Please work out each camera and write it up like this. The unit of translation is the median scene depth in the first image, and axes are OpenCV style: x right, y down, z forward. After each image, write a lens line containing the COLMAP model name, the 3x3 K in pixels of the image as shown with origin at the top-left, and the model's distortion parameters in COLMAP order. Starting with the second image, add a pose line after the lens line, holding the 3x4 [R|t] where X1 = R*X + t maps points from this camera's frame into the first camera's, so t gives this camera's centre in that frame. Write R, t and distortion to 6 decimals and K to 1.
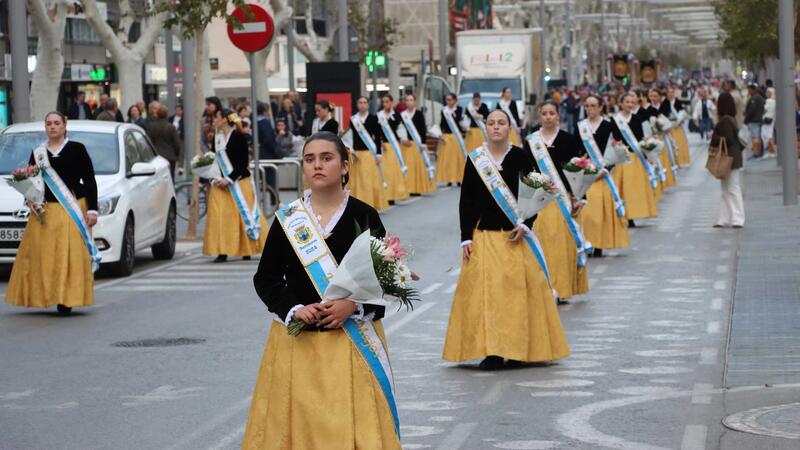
lens RADIAL K [[1260.1, 0, 400.0], [0, 1260.1, 225.0], [0, 0, 1]] dist [0.000894, 0.040848]
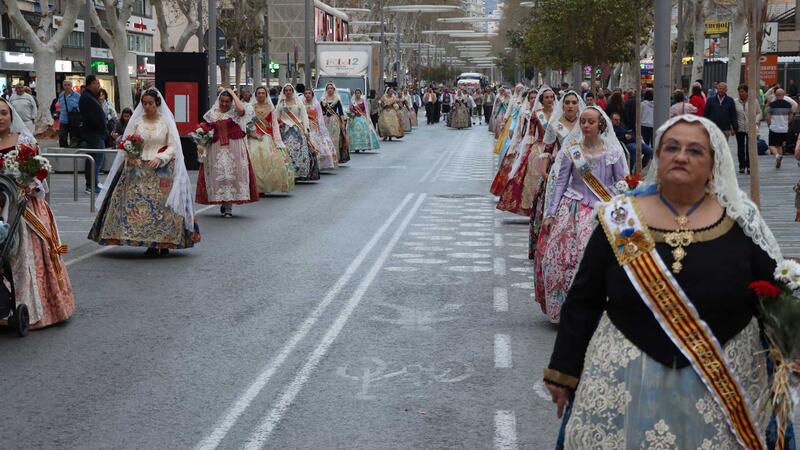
lens RADIAL K [[1260.1, 0, 400.0], [0, 1260.1, 225.0], [0, 0, 1]] dist [0.000894, 0.040848]
pose [[0.990221, 0.015817, 0.138611, -0.086199], [-0.016790, 0.999842, 0.005858, 0.058073], [-0.138496, -0.008128, 0.990330, -0.615405]]
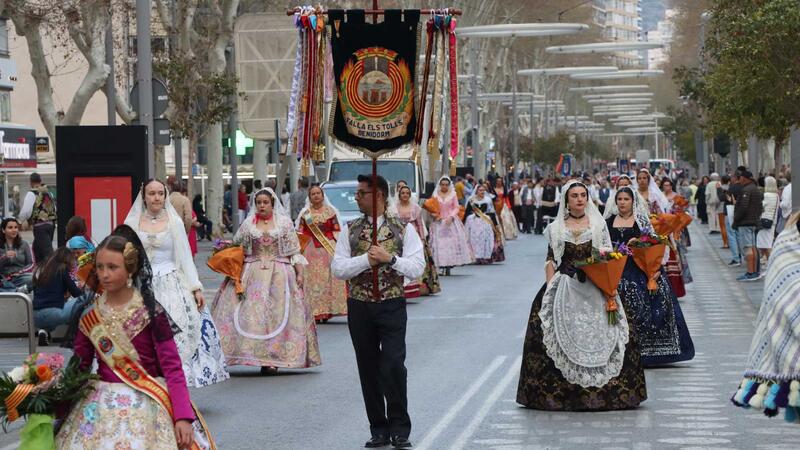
lens RADIAL K [[1387.3, 0, 400.0], [0, 1387.3, 225.0], [0, 0, 1]] dist [0.326454, -0.001854]
pose [[0.996799, 0.005135, 0.079781, 0.006179], [0.000847, 0.997201, -0.074765, -0.005308], [-0.079942, 0.074593, 0.994005, 0.054518]]
